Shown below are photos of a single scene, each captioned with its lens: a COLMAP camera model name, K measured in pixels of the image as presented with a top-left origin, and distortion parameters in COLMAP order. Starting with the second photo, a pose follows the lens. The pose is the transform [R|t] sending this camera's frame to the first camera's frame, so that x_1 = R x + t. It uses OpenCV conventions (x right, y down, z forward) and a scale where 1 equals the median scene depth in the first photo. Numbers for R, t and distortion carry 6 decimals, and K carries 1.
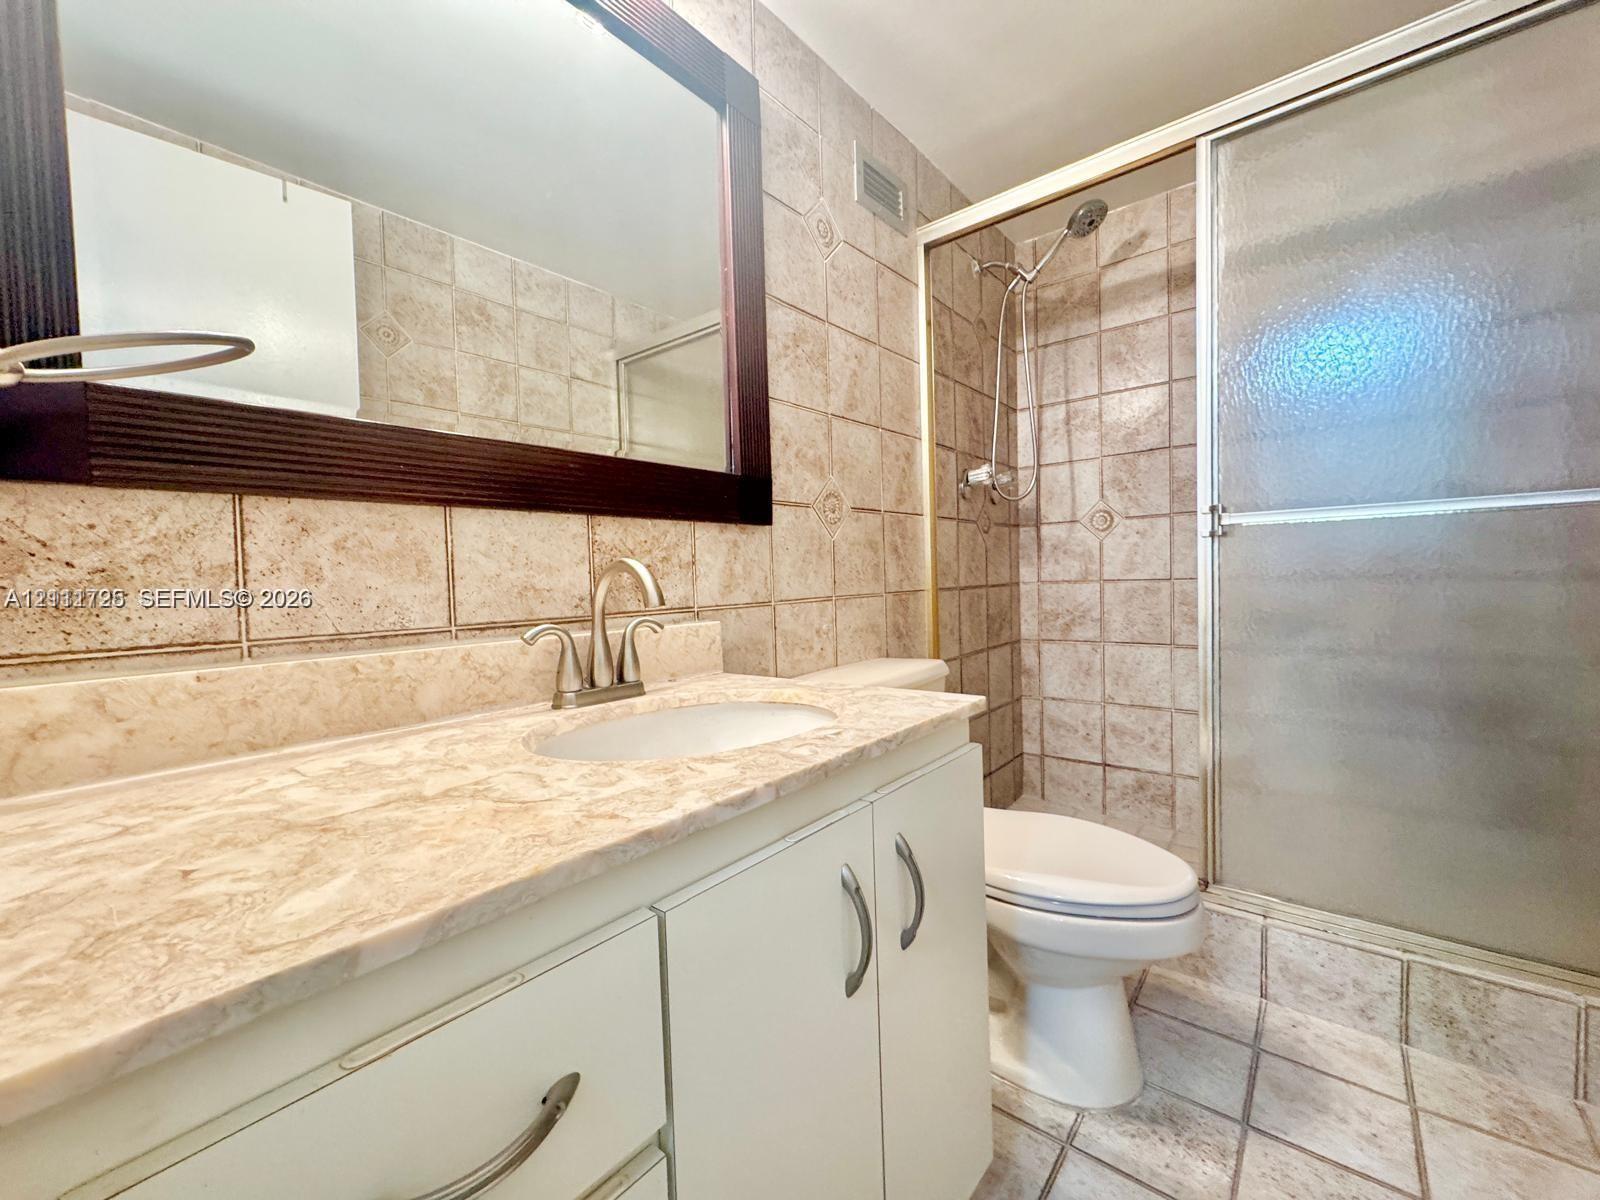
lens RADIAL K [[632.6, 0, 800.0], [0, 632.6, 600.0], [0, 0, 1]] dist [-0.011829, -0.000093]
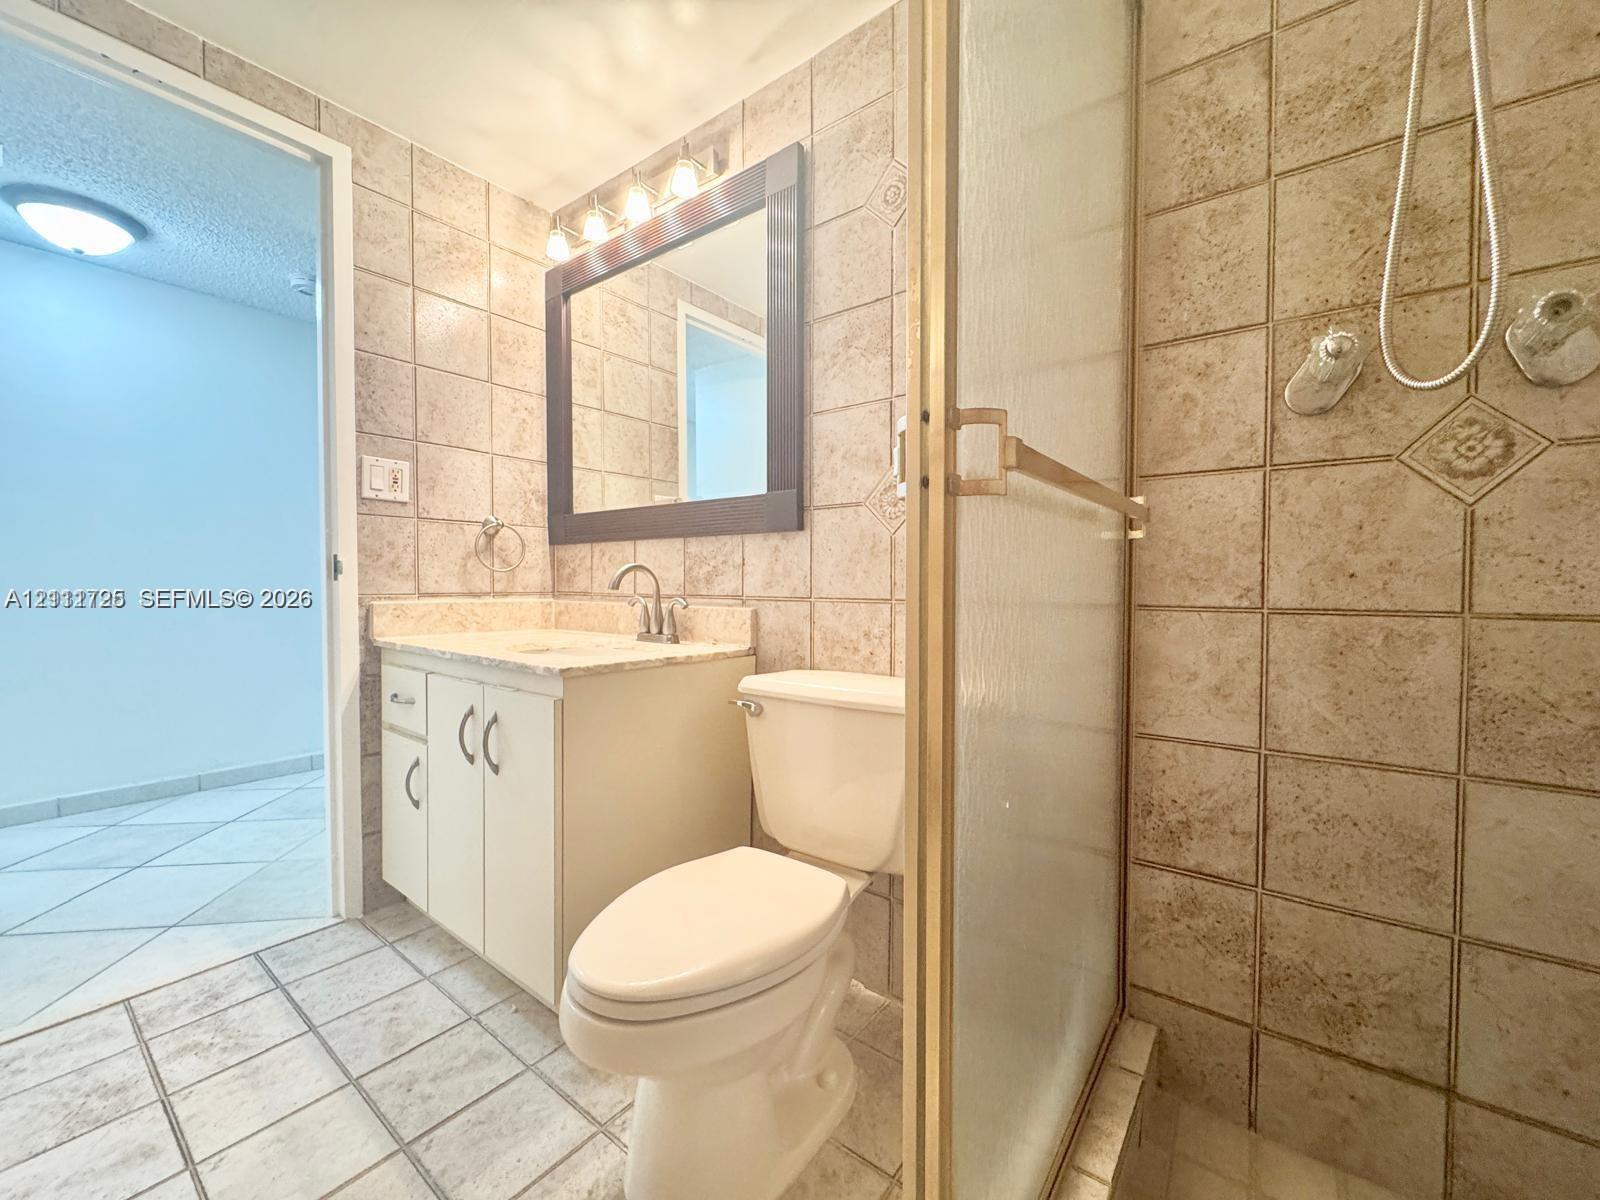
lens RADIAL K [[632.6, 0, 800.0], [0, 632.6, 600.0], [0, 0, 1]] dist [-0.011829, -0.000093]
pose [[0.041072, 0.058303, -0.997454, 1.074747], [-0.041910, 0.997518, 0.056581, -0.056874], [0.998277, 0.039480, 0.043414, 0.941223]]
